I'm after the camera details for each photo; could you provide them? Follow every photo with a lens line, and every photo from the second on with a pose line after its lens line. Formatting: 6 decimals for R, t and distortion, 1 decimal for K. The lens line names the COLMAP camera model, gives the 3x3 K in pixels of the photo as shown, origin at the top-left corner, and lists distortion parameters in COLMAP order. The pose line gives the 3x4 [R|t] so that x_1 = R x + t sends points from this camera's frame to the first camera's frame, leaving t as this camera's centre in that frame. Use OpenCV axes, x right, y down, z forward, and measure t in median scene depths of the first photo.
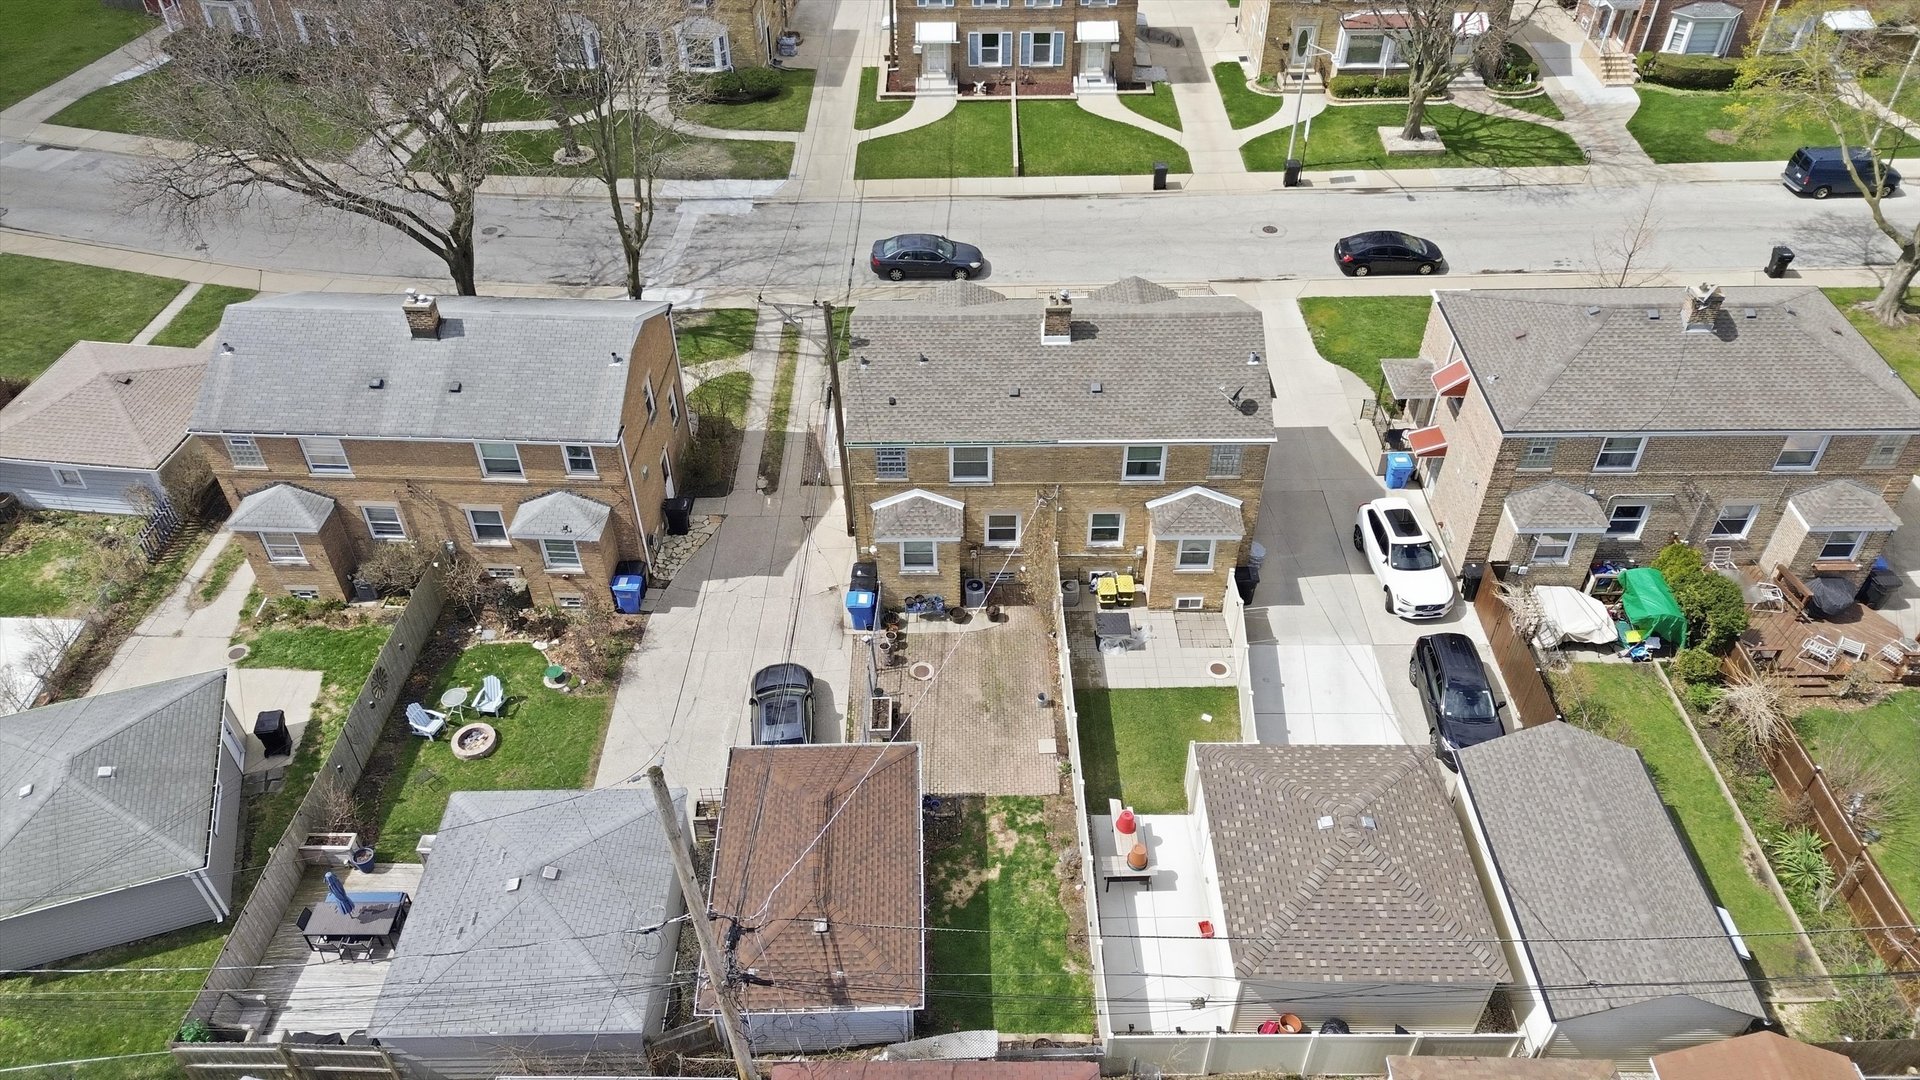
lens RADIAL K [[1356.1, 0, 968.4], [0, 1356.1, 538.0], [0, 0, 1]] dist [0.053877, -0.046259]
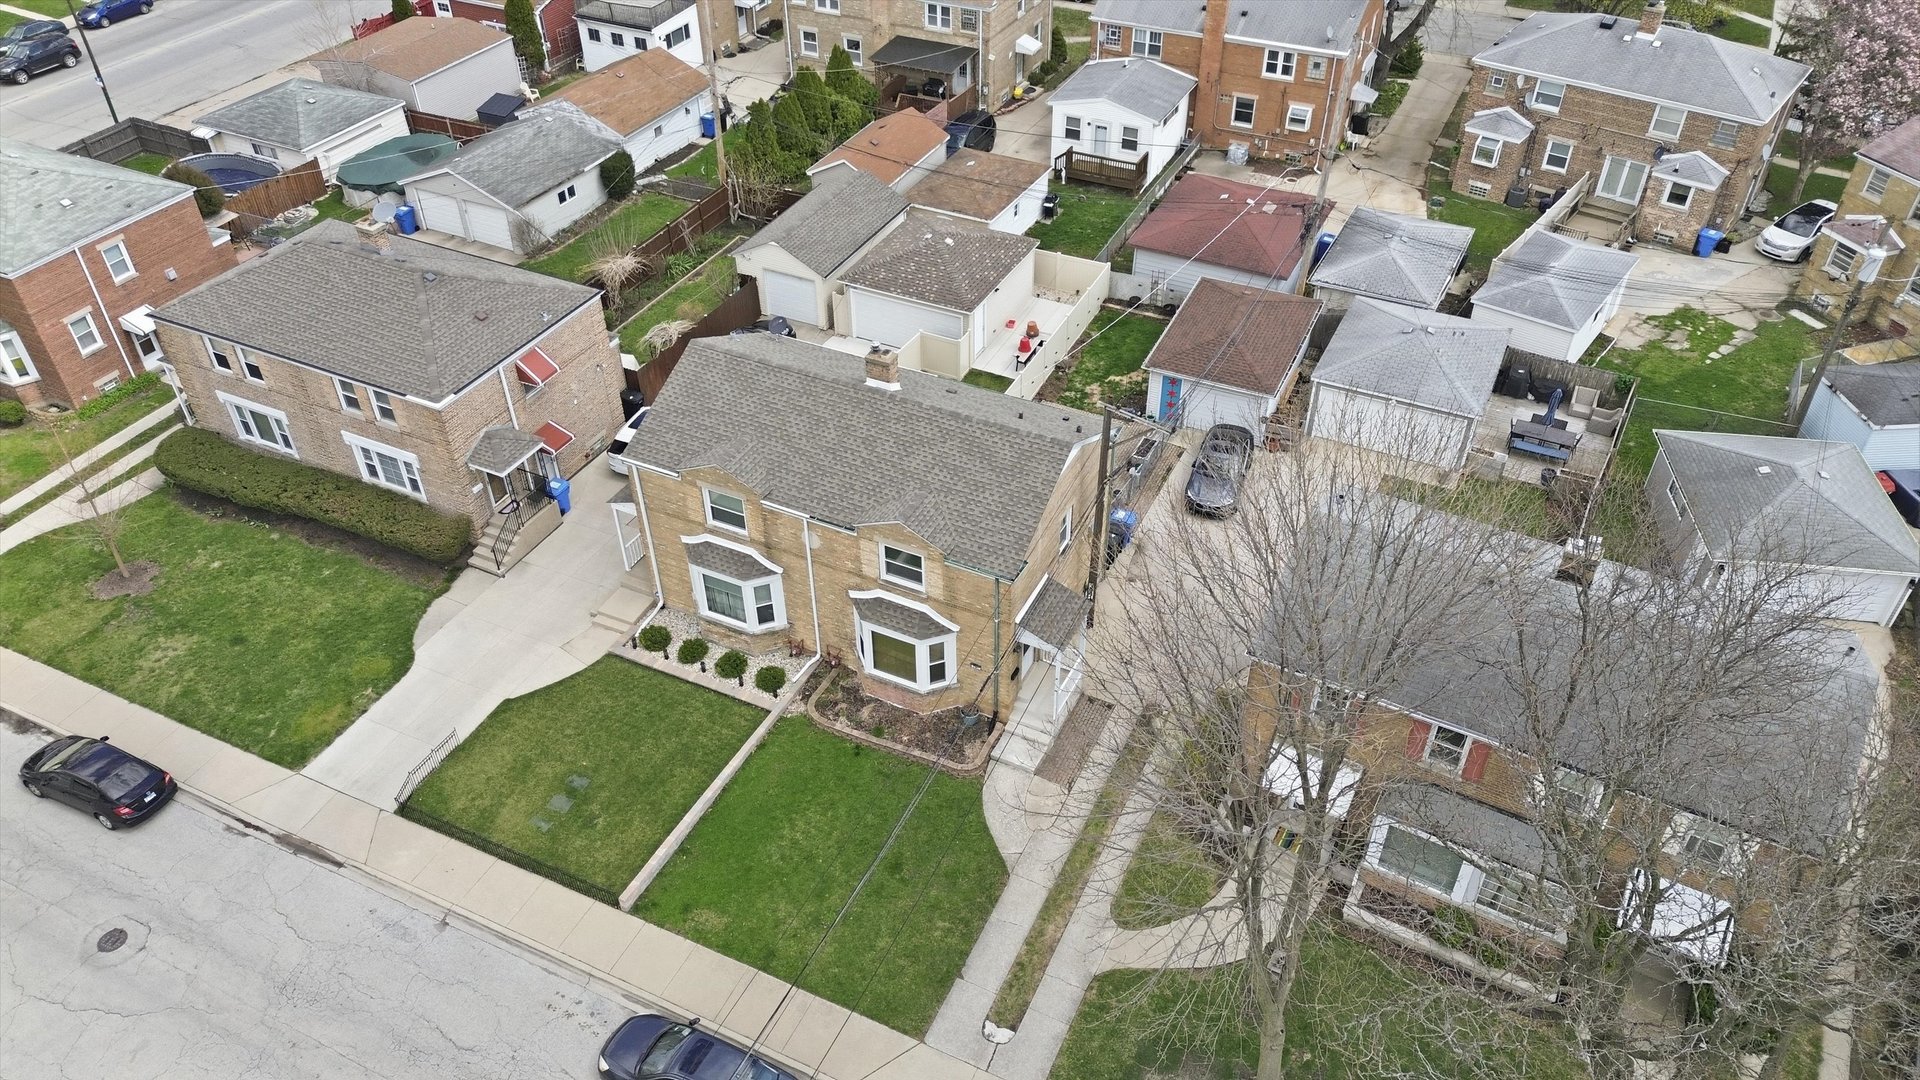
lens RADIAL K [[1356.1, 0, 968.4], [0, 1356.1, 538.0], [0, 0, 1]] dist [0.053877, -0.046259]
pose [[-0.897461, -0.268986, 0.349585, -0.242313], [0.298925, 0.211901, 0.930452, -0.684736], [-0.324356, 0.939545, -0.109767, 0.810084]]
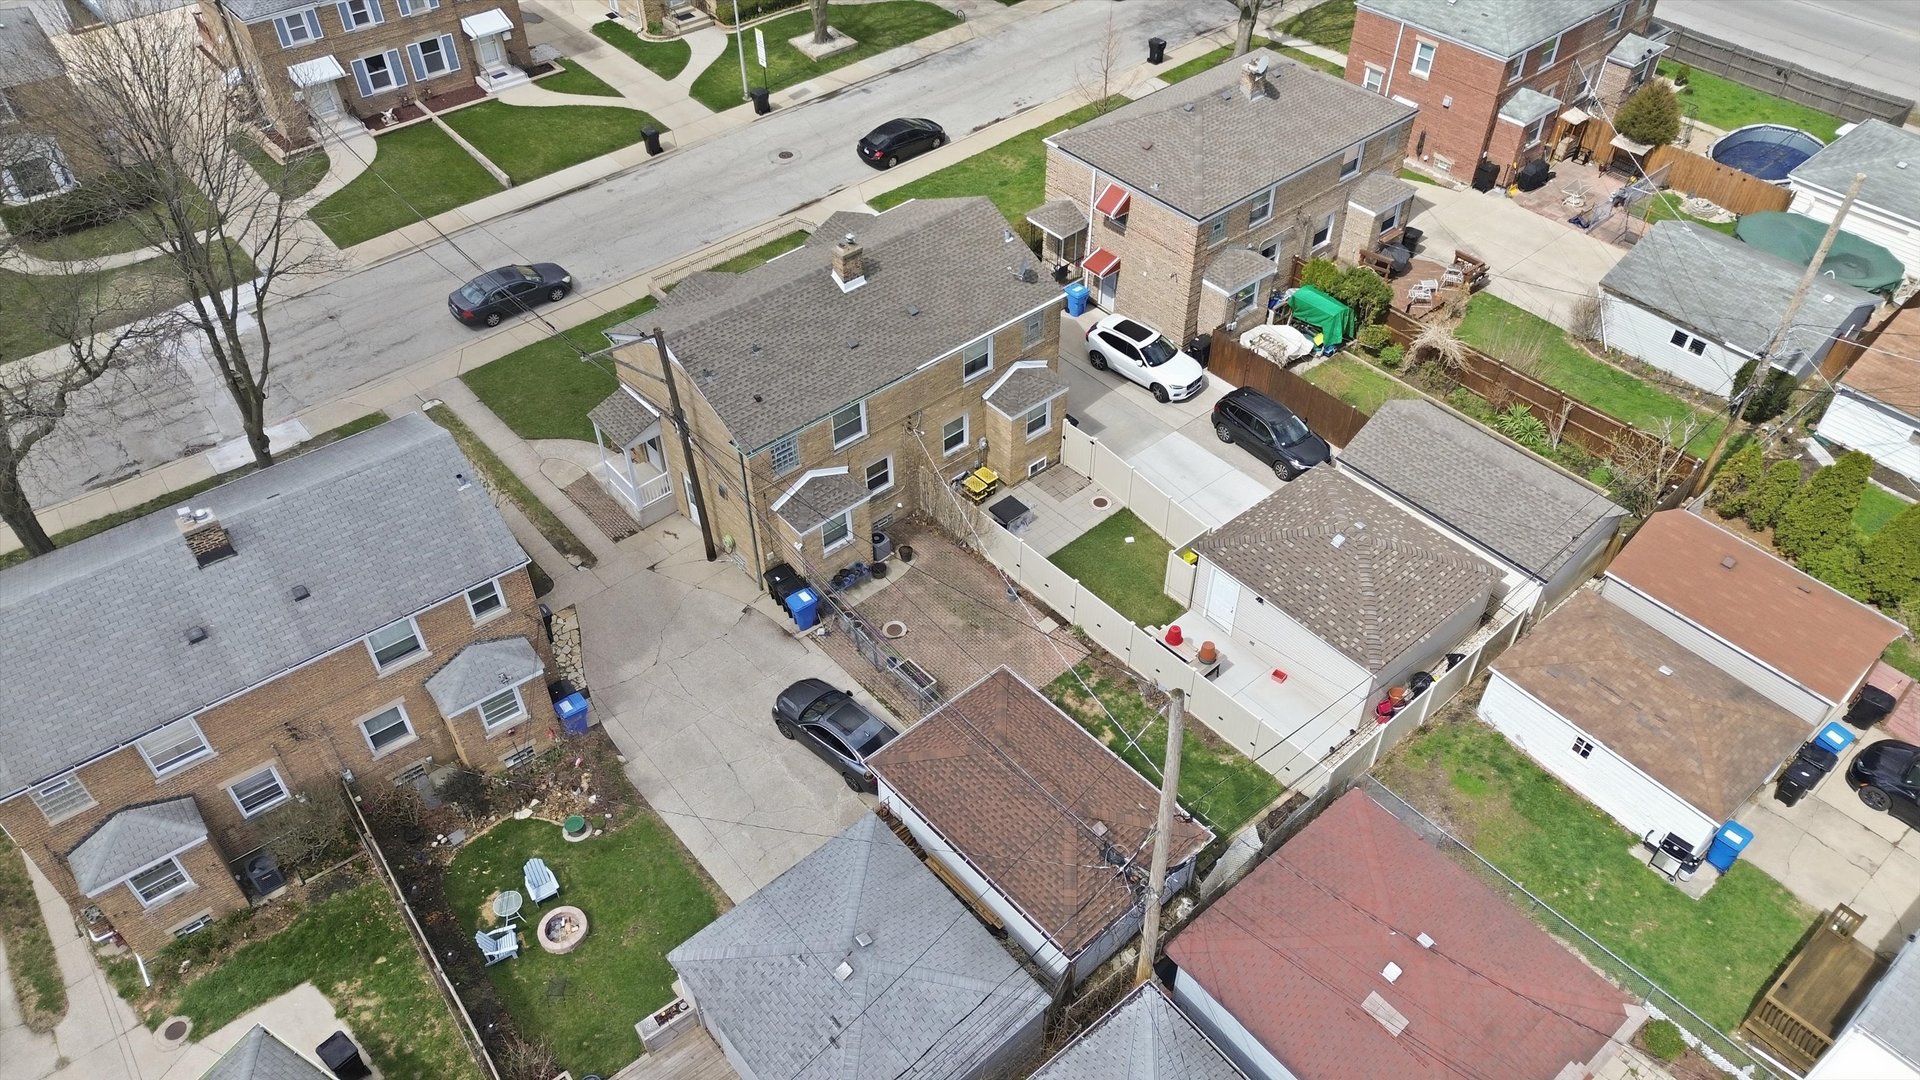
lens RADIAL K [[1356.1, 0, 968.4], [0, 1356.1, 538.0], [0, 0, 1]] dist [0.053877, -0.046259]
pose [[0.761037, -0.441795, 0.475017, -0.300701], [0.425760, 0.892636, 0.148085, -0.060871], [-0.489440, 0.089545, 0.867427, 0.056111]]
